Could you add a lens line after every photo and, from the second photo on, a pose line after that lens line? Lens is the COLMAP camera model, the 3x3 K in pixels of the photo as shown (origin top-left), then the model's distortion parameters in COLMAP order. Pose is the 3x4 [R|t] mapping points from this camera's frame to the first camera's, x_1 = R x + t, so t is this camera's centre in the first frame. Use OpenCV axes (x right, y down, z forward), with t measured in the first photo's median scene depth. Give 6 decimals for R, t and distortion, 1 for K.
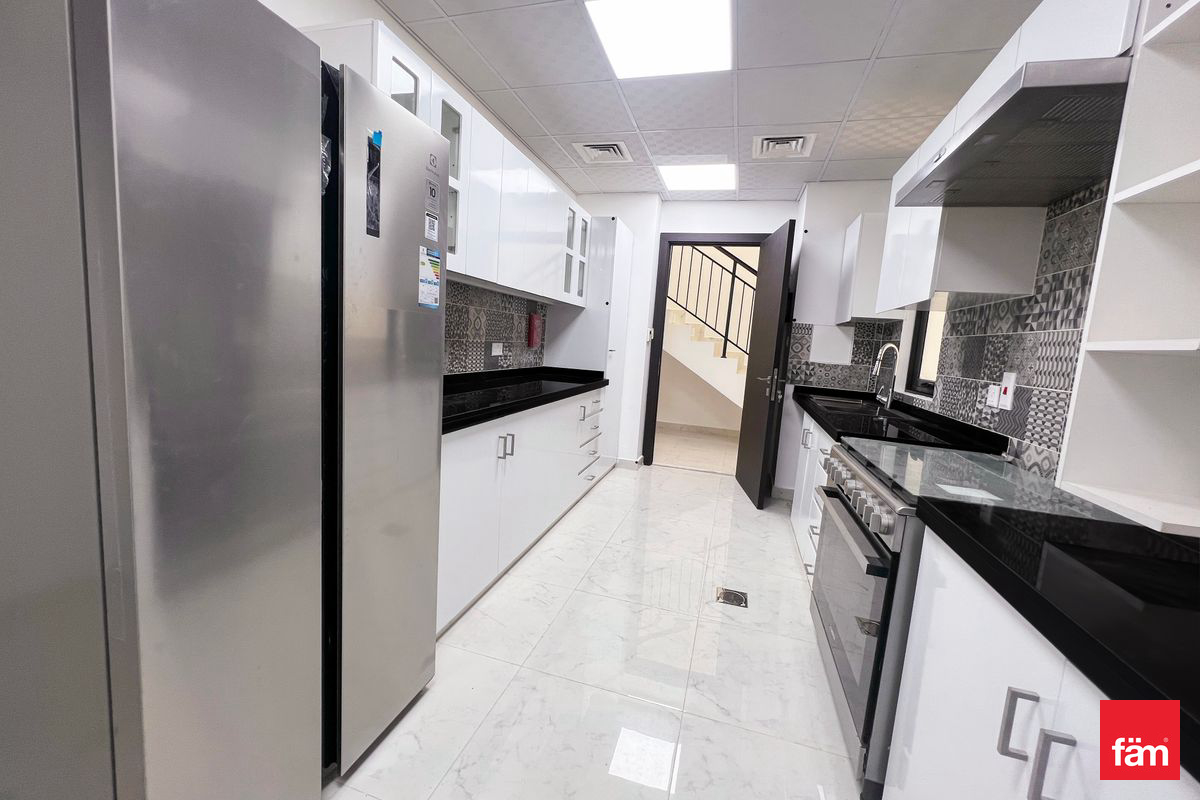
lens RADIAL K [[481.3, 0, 598.6], [0, 481.3, 395.5], [0, 0, 1]] dist [-0.000191, -0.000078]
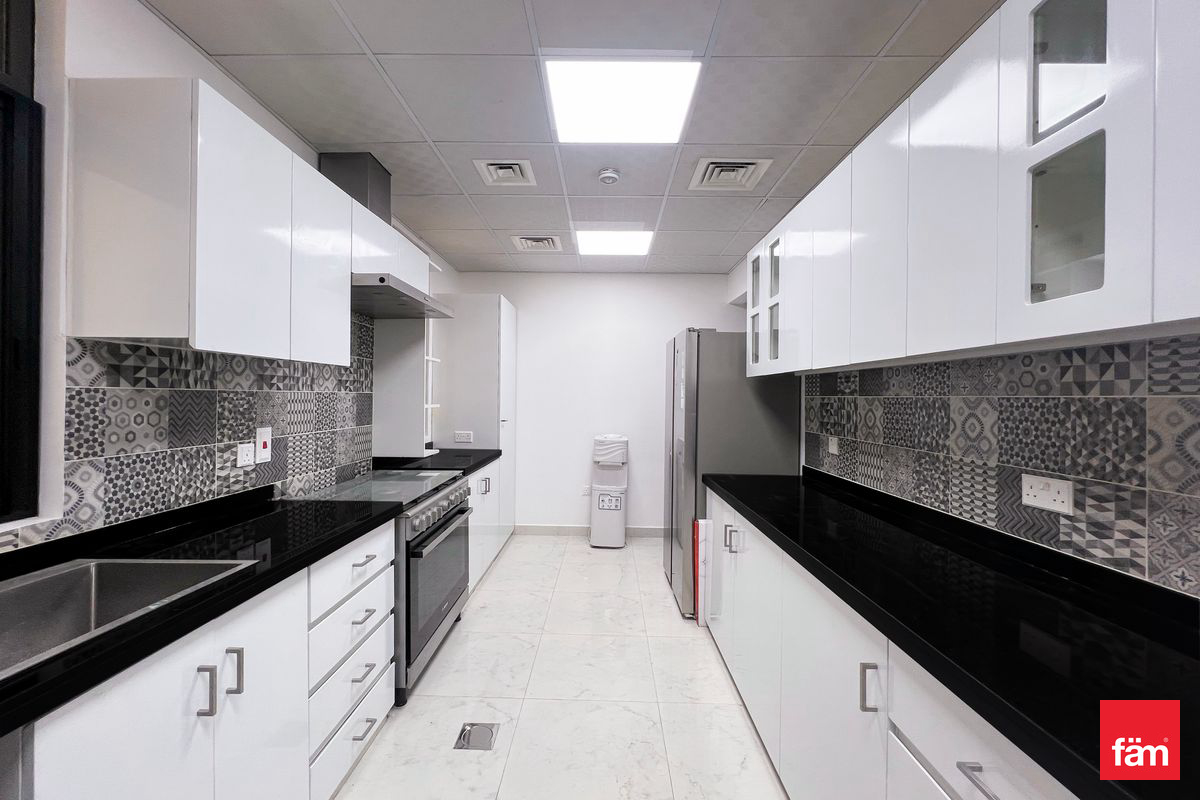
lens RADIAL K [[481.3, 0, 598.4], [0, 481.3, 398.9], [0, 0, 1]] dist [-0.000191, -0.000078]
pose [[-0.959603, -0.080554, -0.269581, 0.282978], [-0.109834, 0.989368, 0.095332, -0.191336], [0.259036, 0.121090, -0.958247, 1.435881]]
